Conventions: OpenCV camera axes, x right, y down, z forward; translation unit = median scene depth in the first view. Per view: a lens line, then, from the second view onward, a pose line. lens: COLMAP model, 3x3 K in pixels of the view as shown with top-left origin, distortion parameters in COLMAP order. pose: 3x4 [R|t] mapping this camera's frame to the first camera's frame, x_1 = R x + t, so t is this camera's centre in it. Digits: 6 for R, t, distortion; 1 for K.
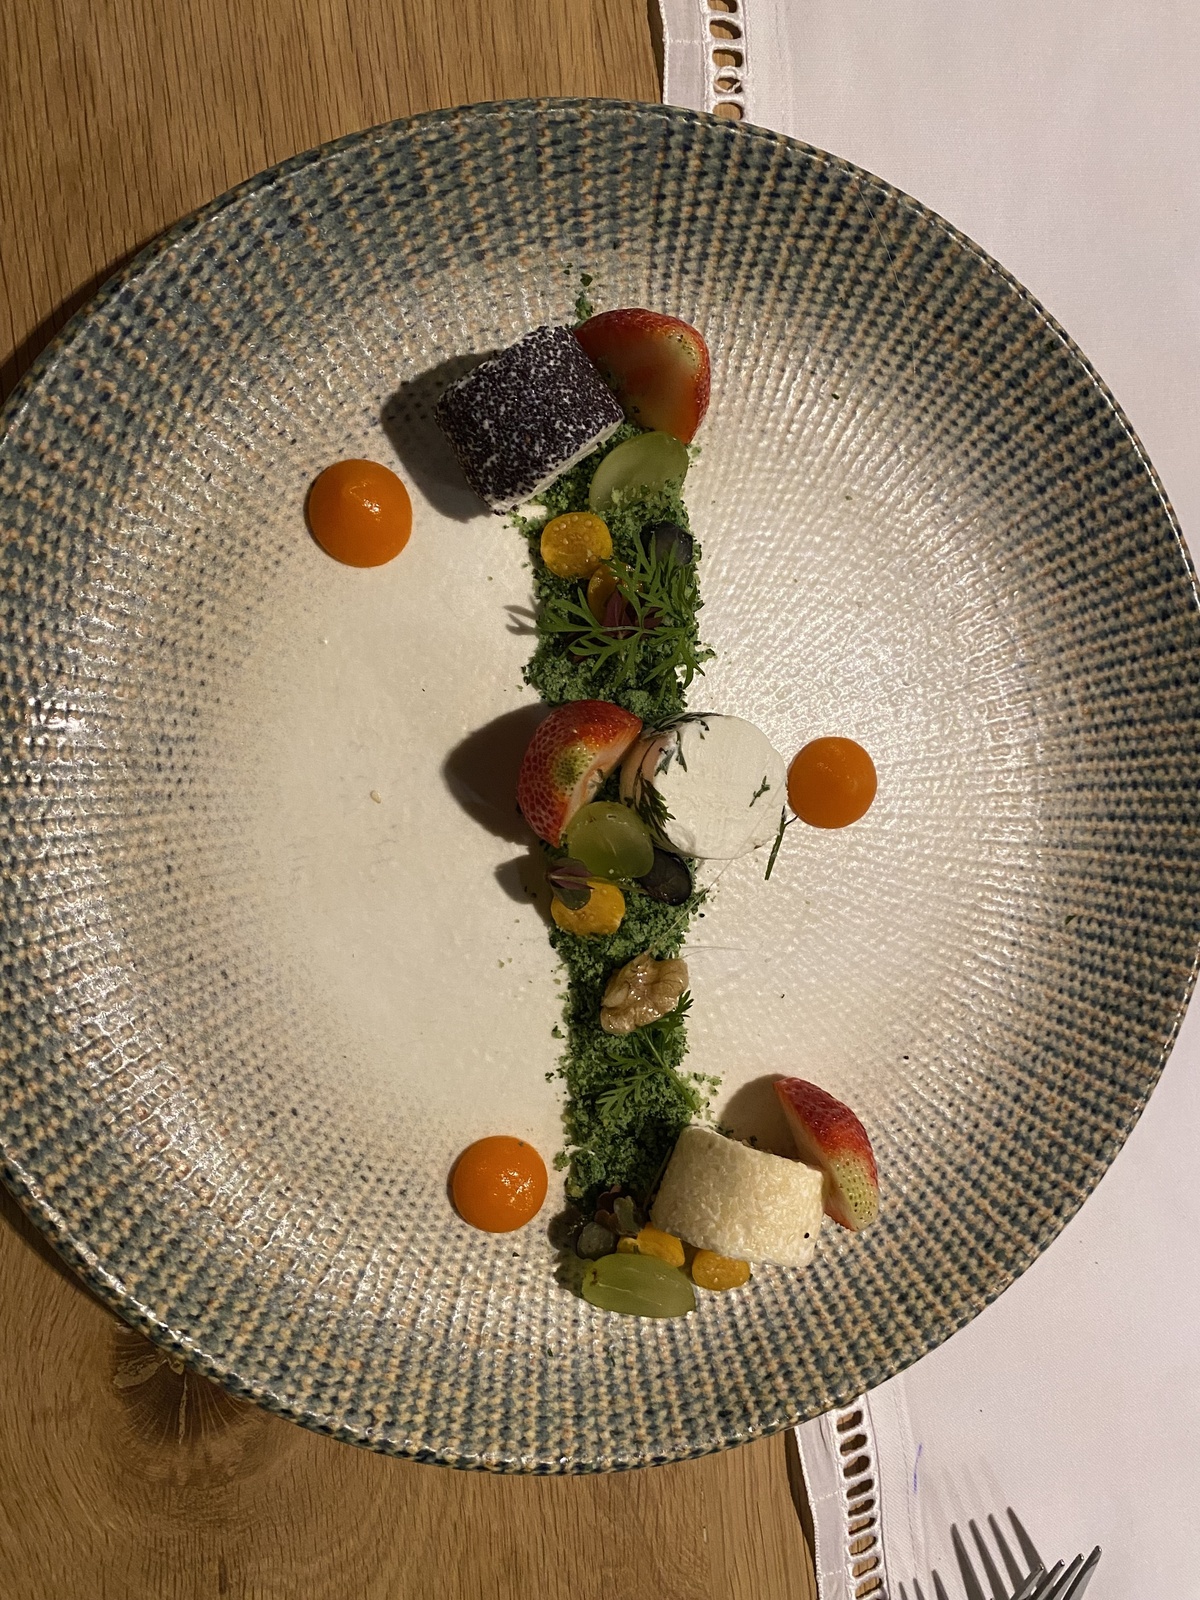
lens RADIAL K [[1203.7, 0, 615.1], [0, 1203.7, 801.9], [0, 0, 1]] dist [-0.009747, -0.002686]
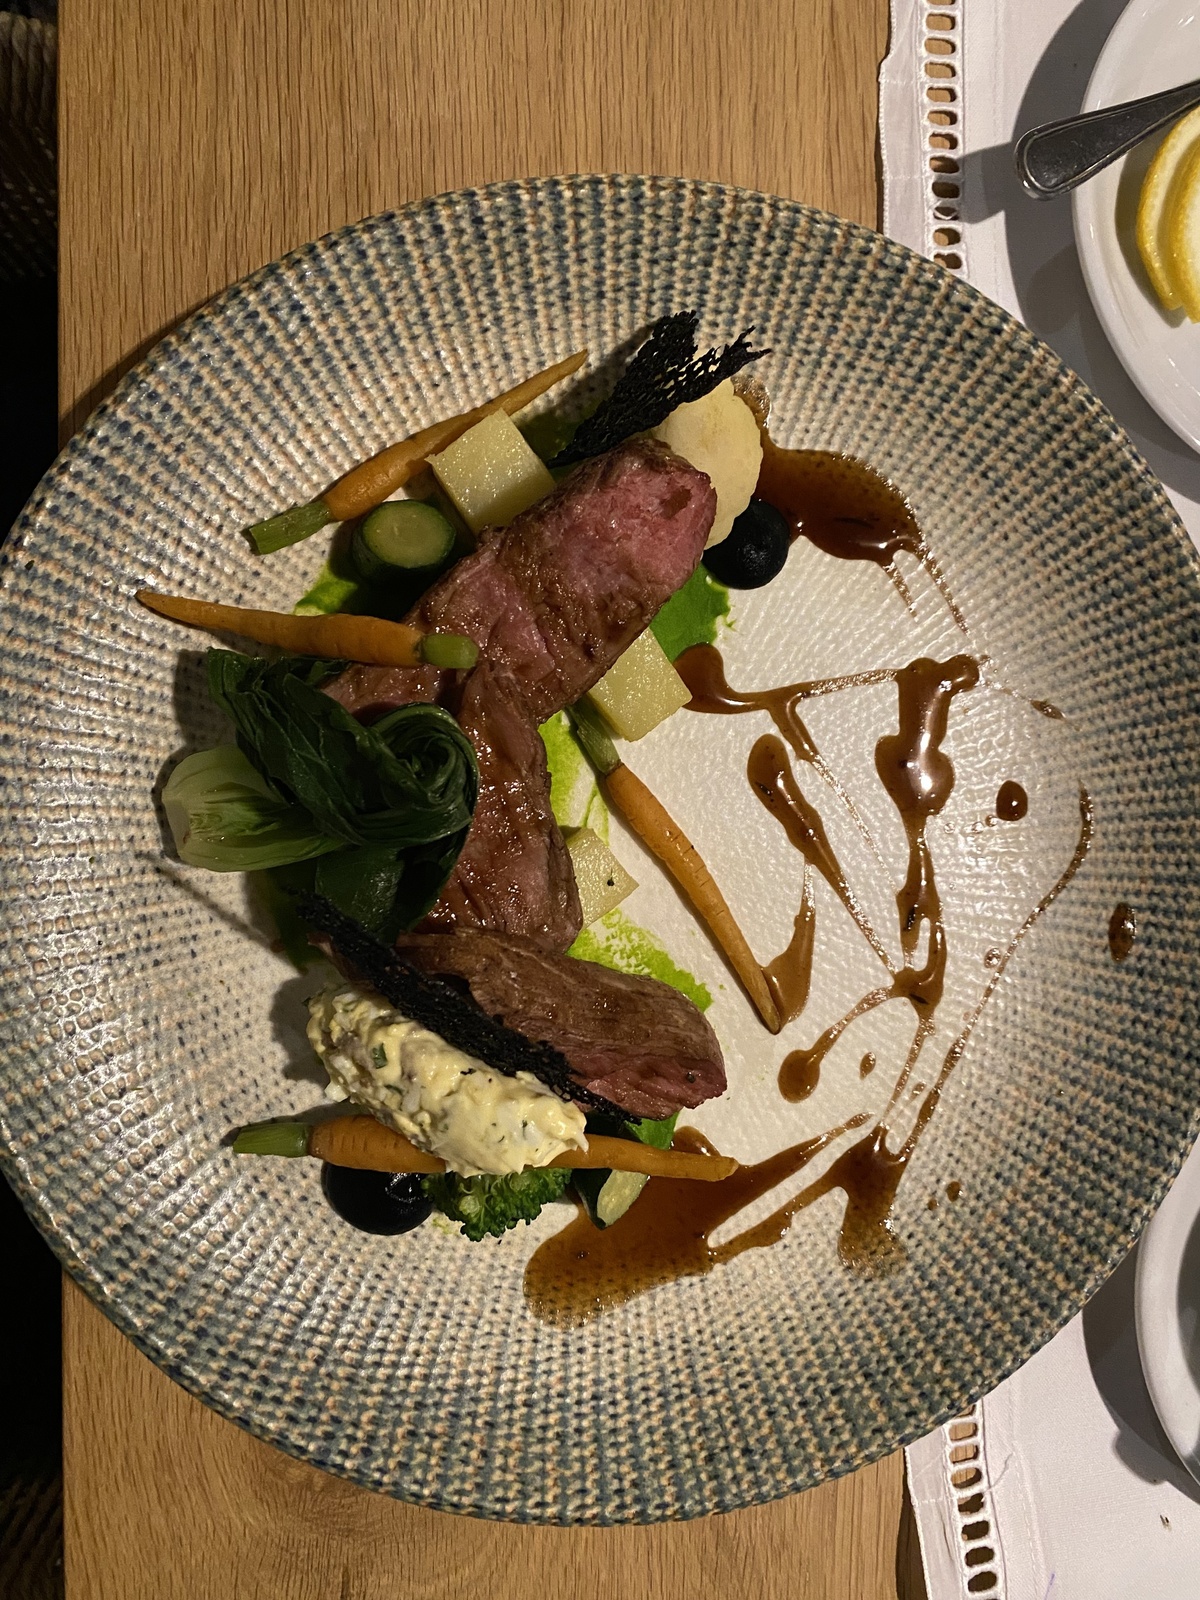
lens RADIAL K [[1203.7, 0, 615.1], [0, 1203.7, 801.9], [0, 0, 1]] dist [-0.009747, -0.002686]
pose [[-0.192215, -0.932236, -0.306578, 0.348485], [0.969811, -0.228219, 0.085922, -0.089142], [-0.150067, -0.280808, 0.947959, 0.052443]]
